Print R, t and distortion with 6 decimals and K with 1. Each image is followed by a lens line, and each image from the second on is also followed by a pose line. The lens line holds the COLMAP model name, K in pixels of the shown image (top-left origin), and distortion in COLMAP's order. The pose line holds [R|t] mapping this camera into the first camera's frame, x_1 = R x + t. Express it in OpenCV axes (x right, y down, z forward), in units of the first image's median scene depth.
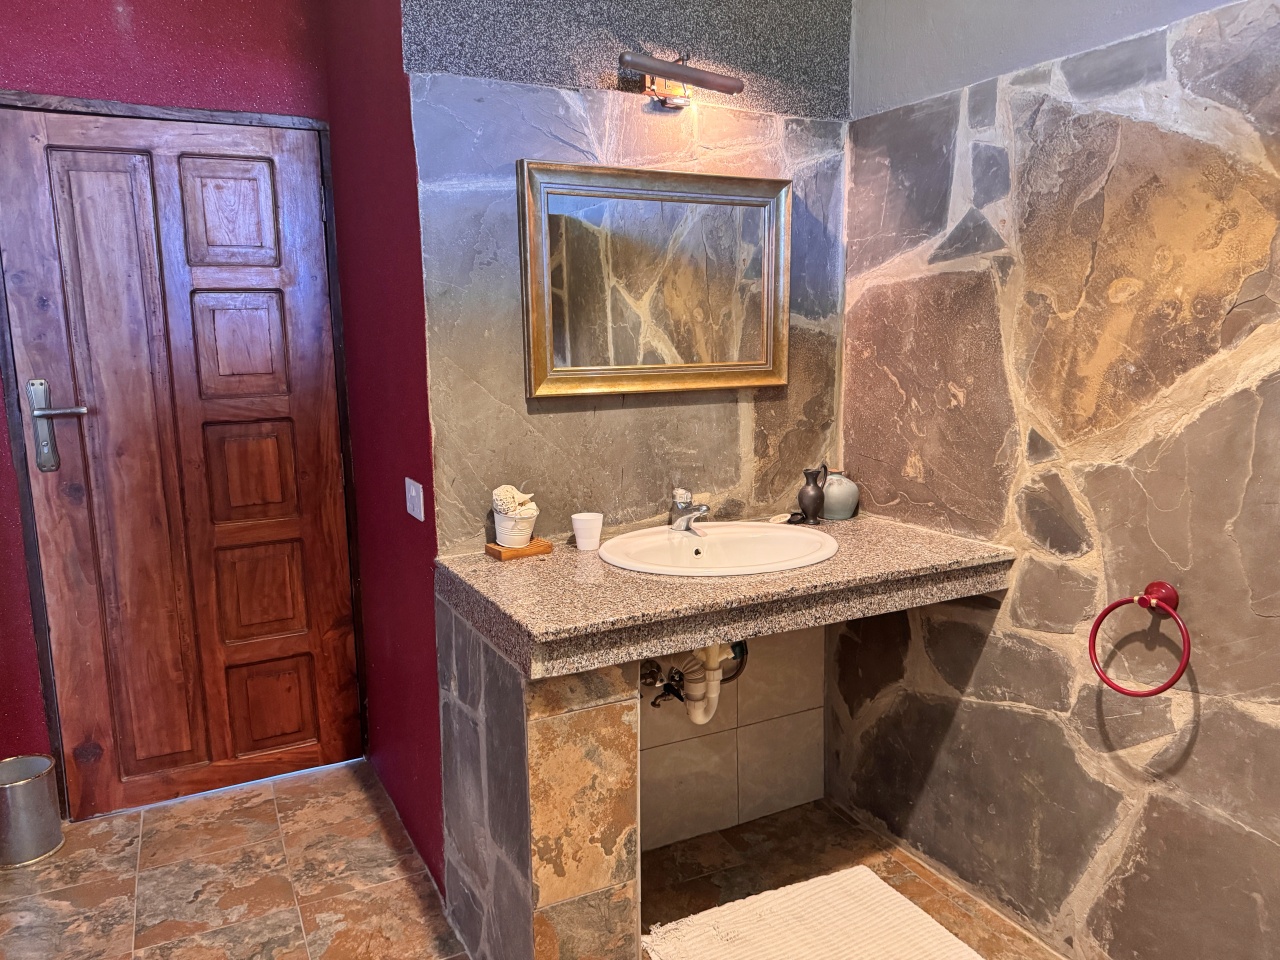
lens RADIAL K [[910.0, 0, 639.3], [0, 910.0, 479.4], [0, 0, 1]] dist [0.026416, -0.027693]
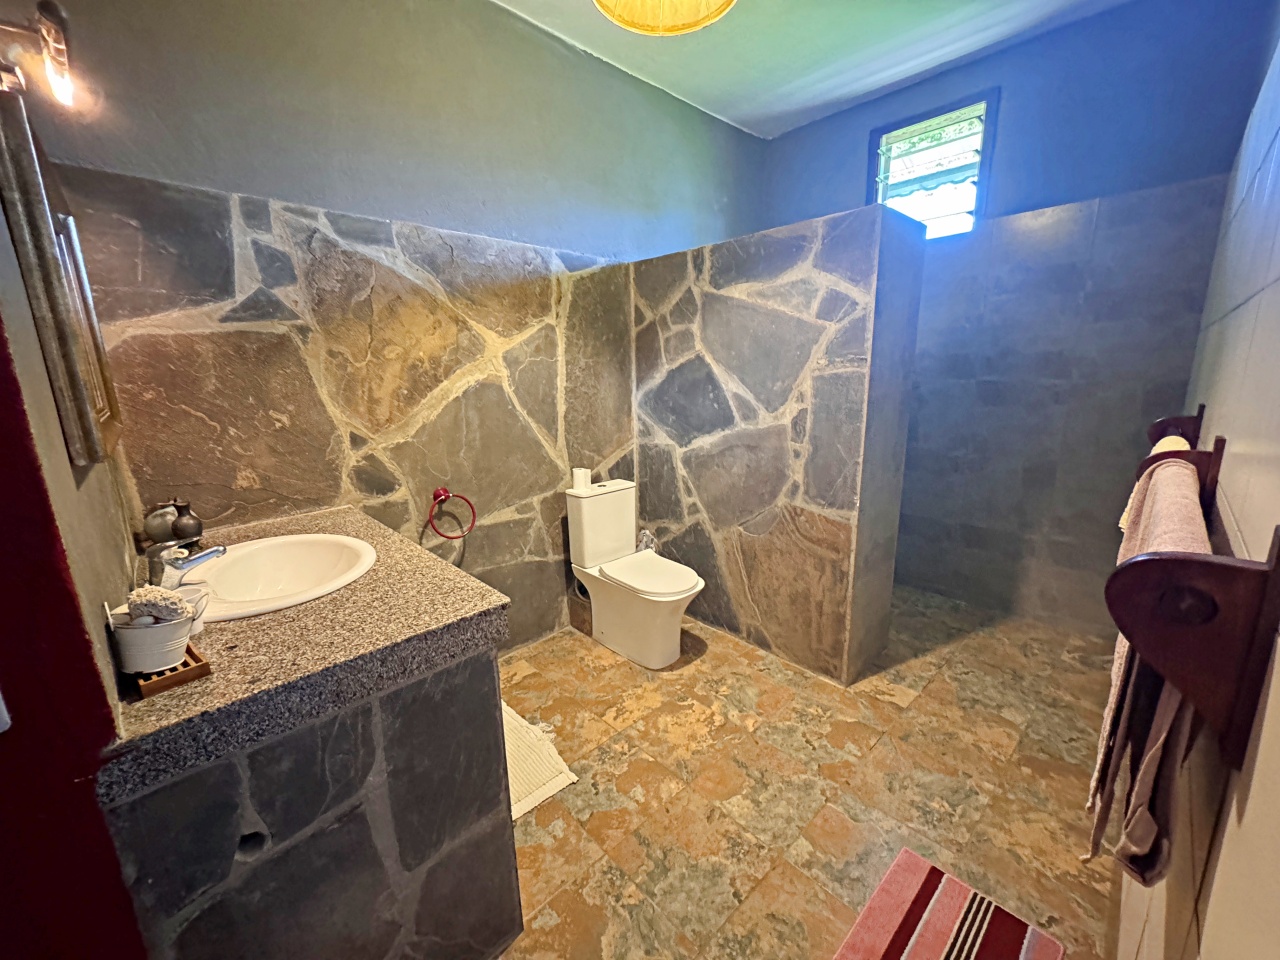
lens RADIAL K [[509.4, 0, 641.5], [0, 509.4, 478.8], [0, 0, 1]] dist [-0.002960, 0.002011]
pose [[-0.275325, -0.190667, 0.942254, -0.655027], [0.171104, 0.954767, 0.243196, -0.113624], [-0.946002, 0.228181, -0.230247, 0.757791]]
